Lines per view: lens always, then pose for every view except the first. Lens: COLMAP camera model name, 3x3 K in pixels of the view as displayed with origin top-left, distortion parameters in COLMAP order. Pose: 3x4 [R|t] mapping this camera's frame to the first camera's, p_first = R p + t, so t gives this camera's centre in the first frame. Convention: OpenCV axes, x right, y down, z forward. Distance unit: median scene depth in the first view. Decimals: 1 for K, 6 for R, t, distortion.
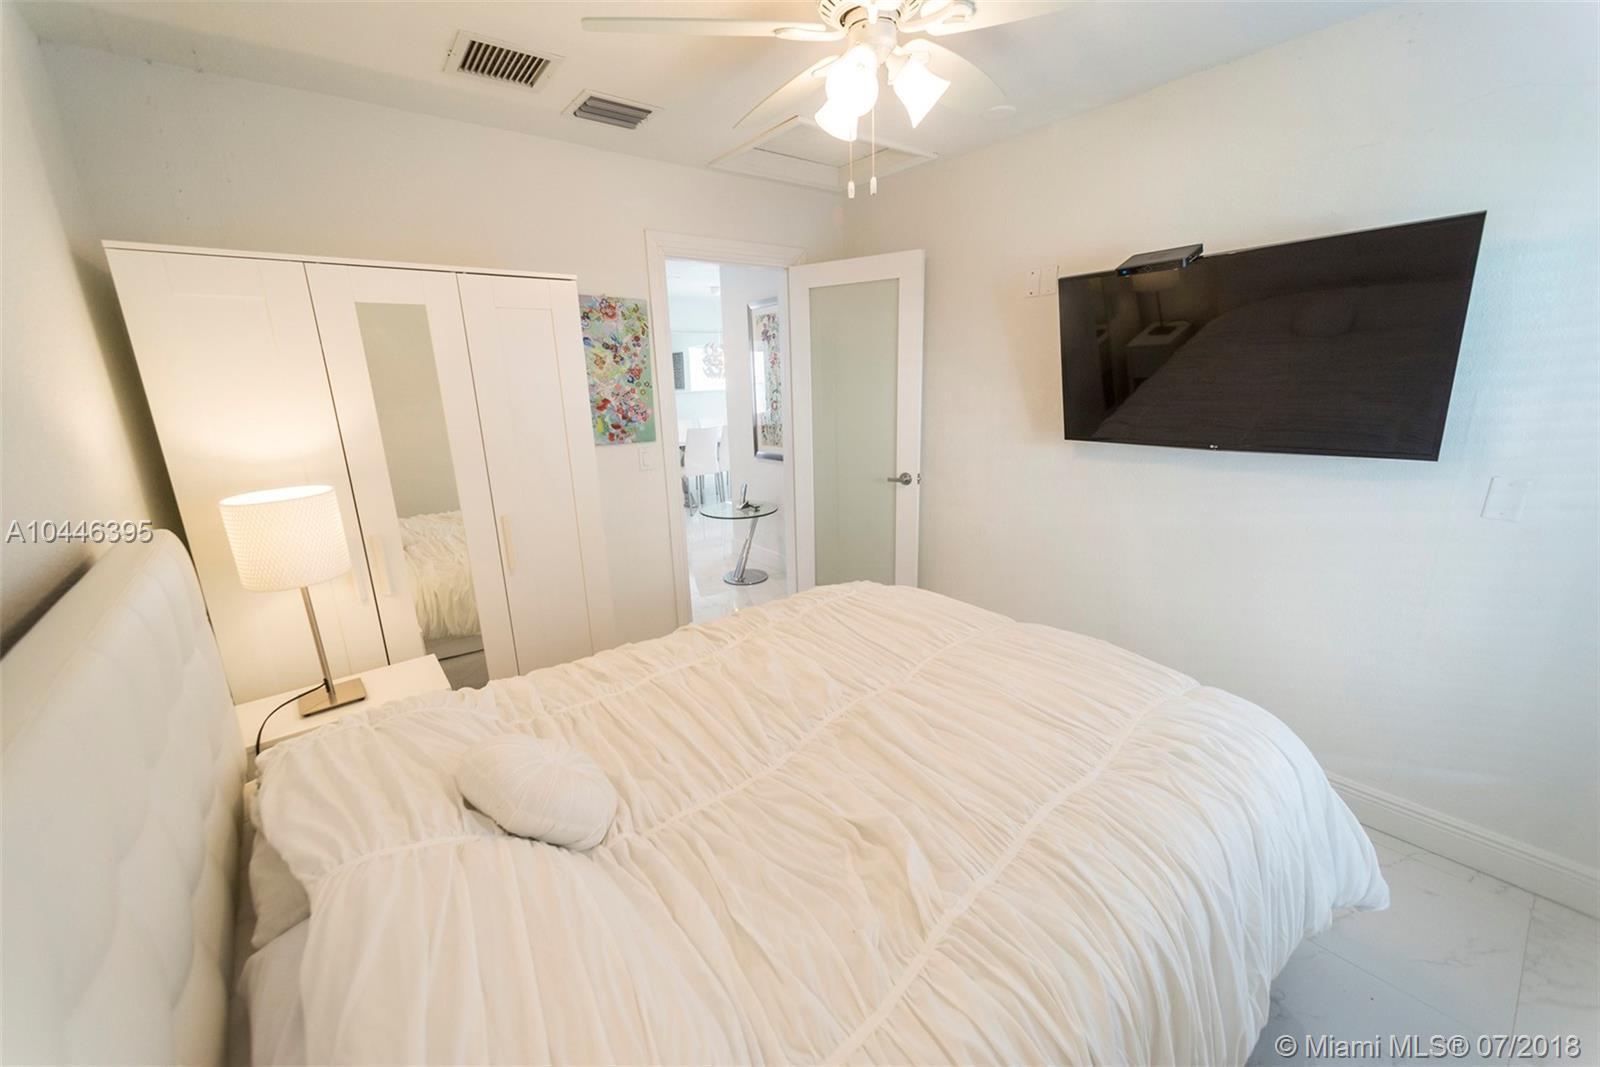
lens RADIAL K [[619.6, 0, 796.5], [0, 619.6, 531.5], [0, 0, 1]] dist [0.010638, -0.000916]
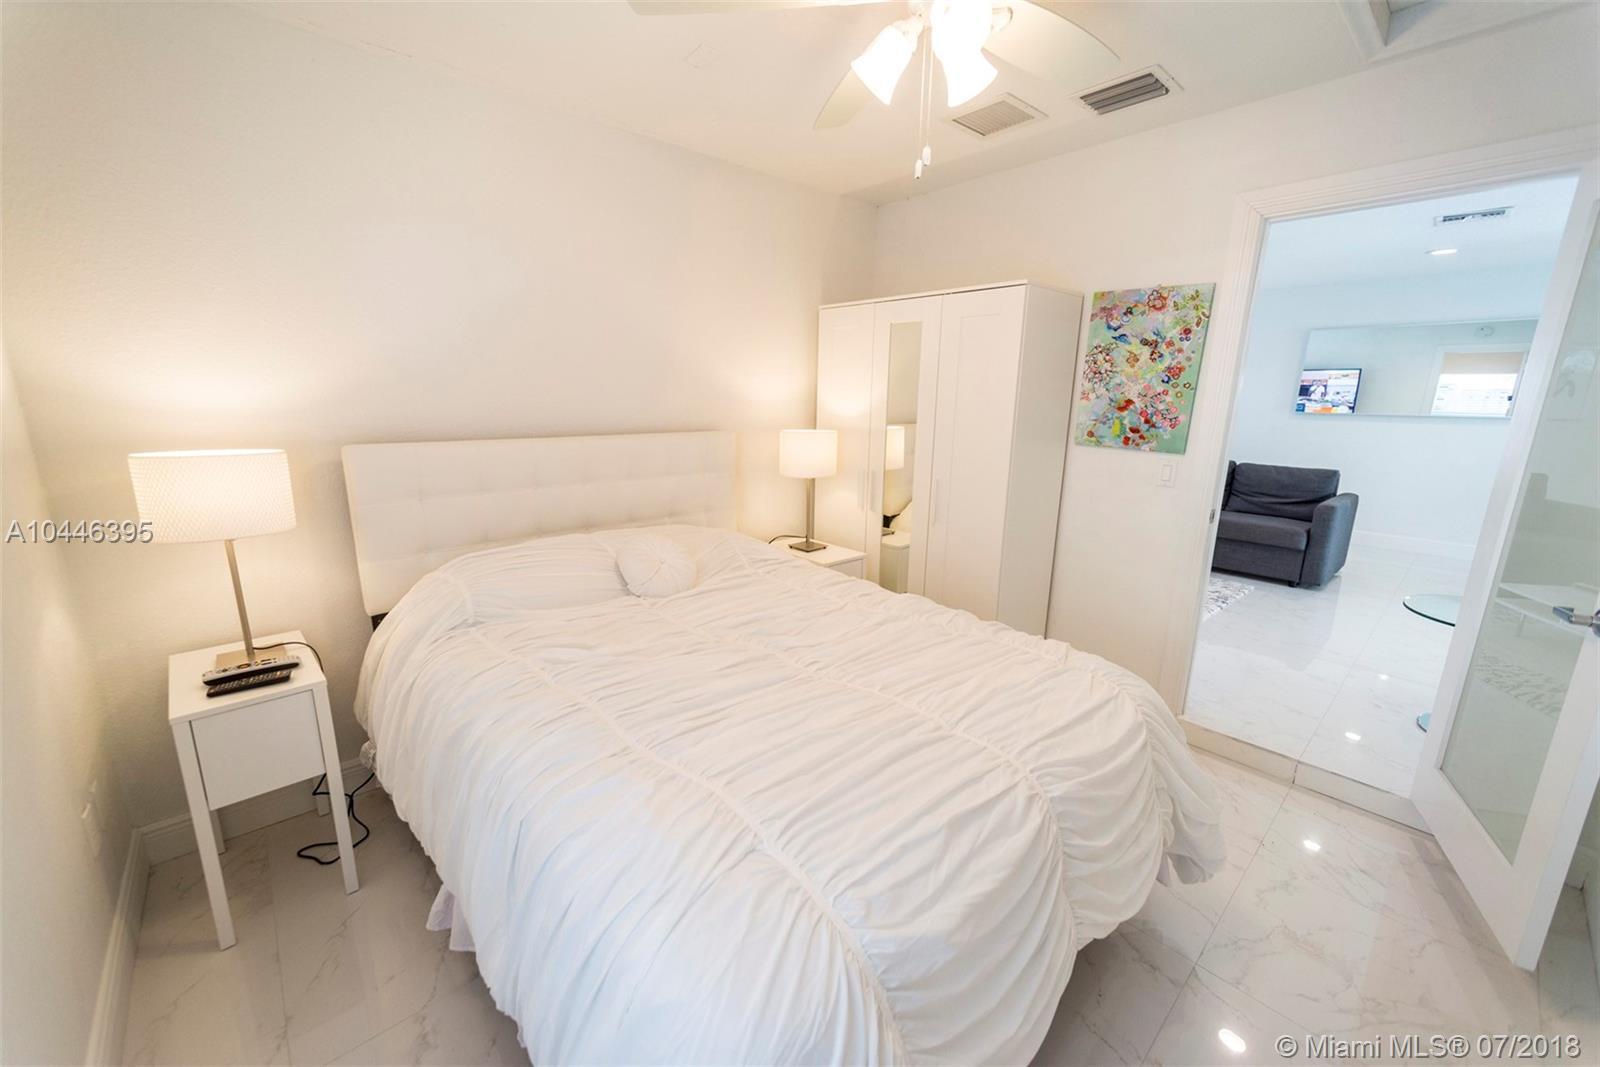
lens RADIAL K [[619.6, 0, 796.5], [0, 619.6, 531.5], [0, 0, 1]] dist [0.010638, -0.000916]
pose [[0.067732, 0.252407, -0.965248, 0.597538], [-0.265008, 0.937268, 0.226494, -0.106089], [0.961865, 0.240457, 0.130373, 0.442614]]
